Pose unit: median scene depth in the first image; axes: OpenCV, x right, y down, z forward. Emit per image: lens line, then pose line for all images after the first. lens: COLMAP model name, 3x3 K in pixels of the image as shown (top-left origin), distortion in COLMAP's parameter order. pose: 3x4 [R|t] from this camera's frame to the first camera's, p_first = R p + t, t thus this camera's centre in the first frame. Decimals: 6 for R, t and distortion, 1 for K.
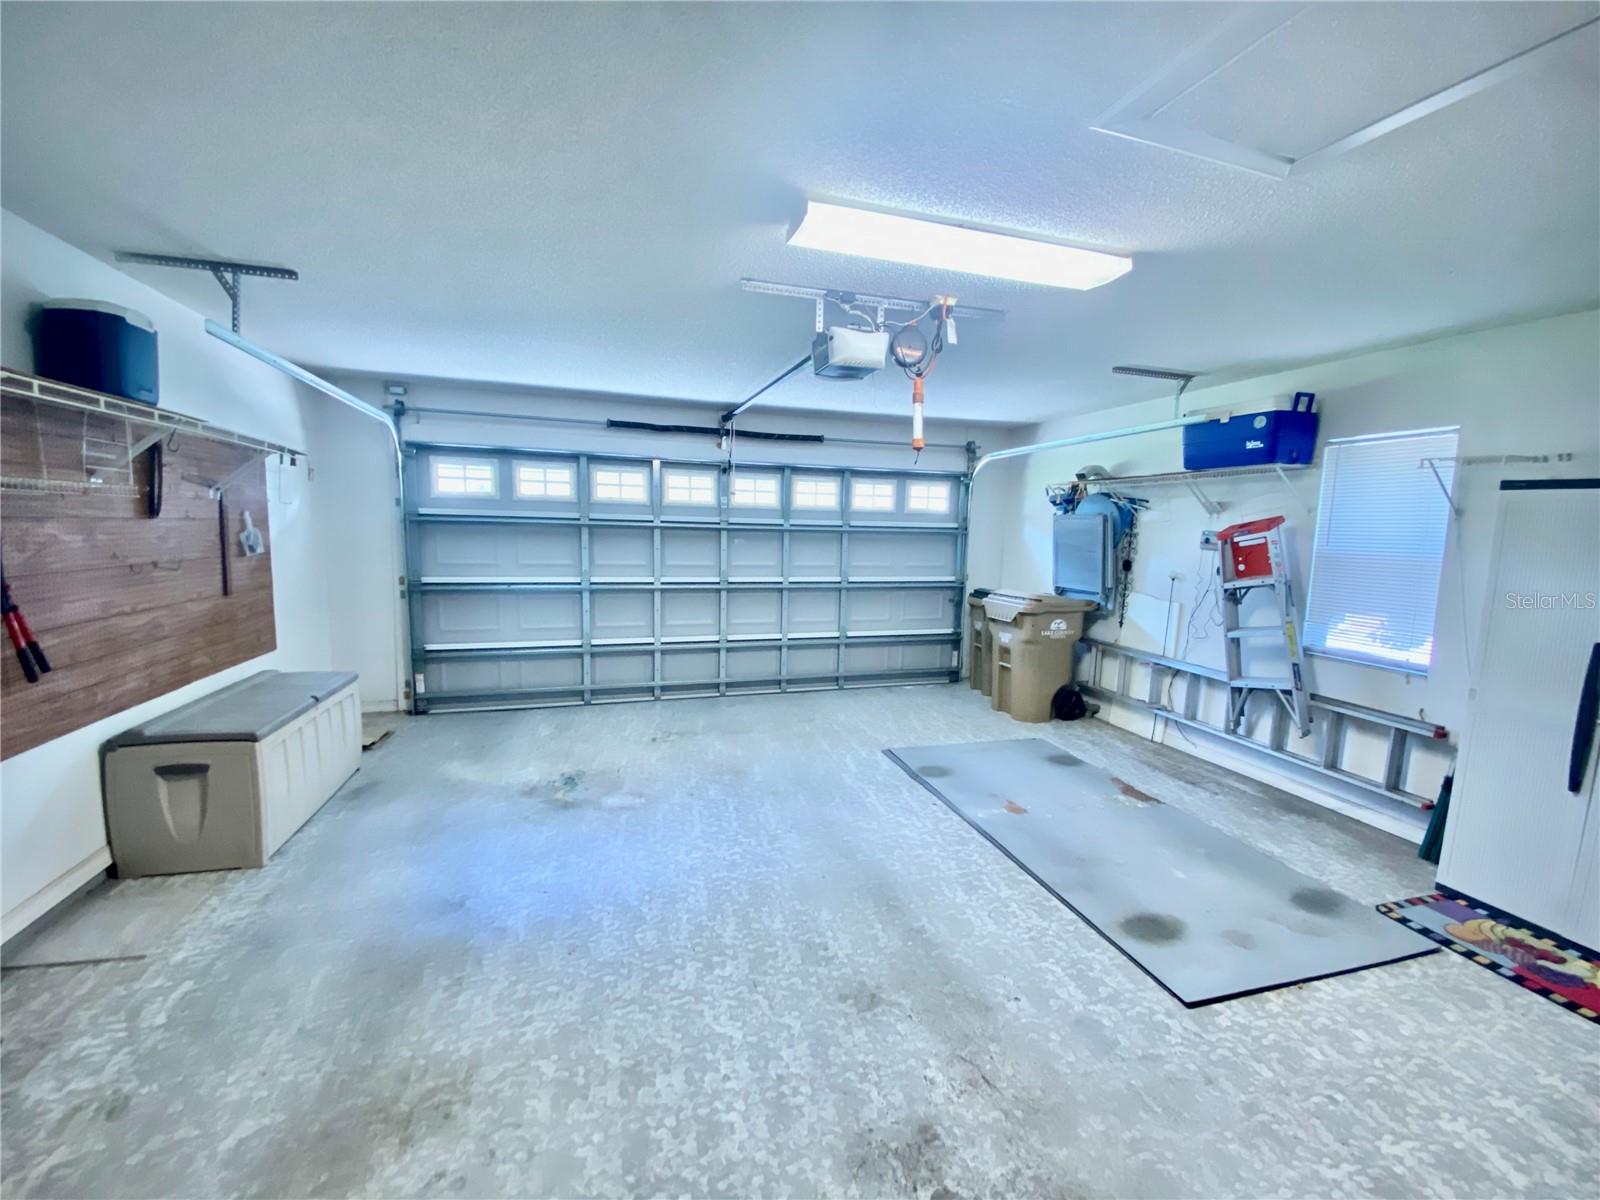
lens RADIAL K [[645.8, 0, 797.4], [0, 645.8, 600.9], [0, 0, 1]] dist [0.031083, -0.026639]
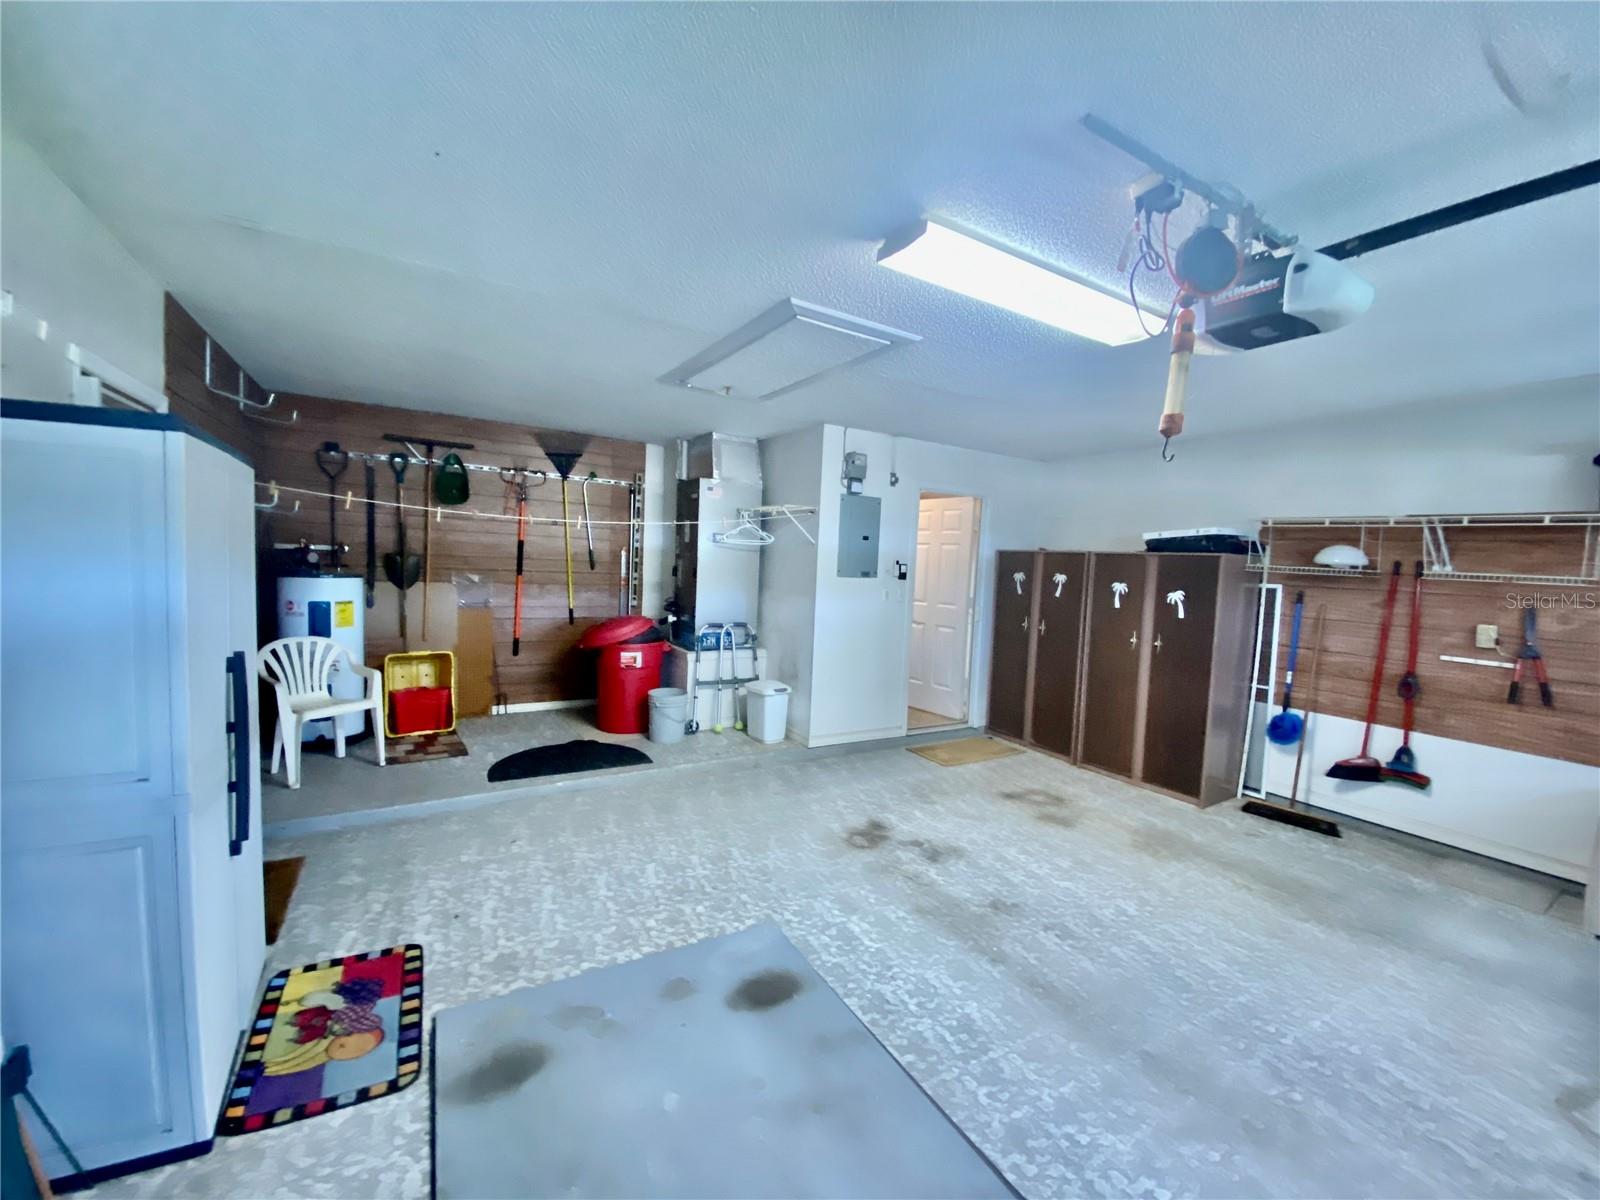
lens RADIAL K [[645.8, 0, 797.4], [0, 645.8, 600.9], [0, 0, 1]] dist [0.031083, -0.026639]
pose [[-0.969829, -0.052813, -0.237995, 0.844841], [-0.095190, 0.980792, 0.170255, -0.211129], [0.224432, 0.187773, -0.956228, 2.005012]]
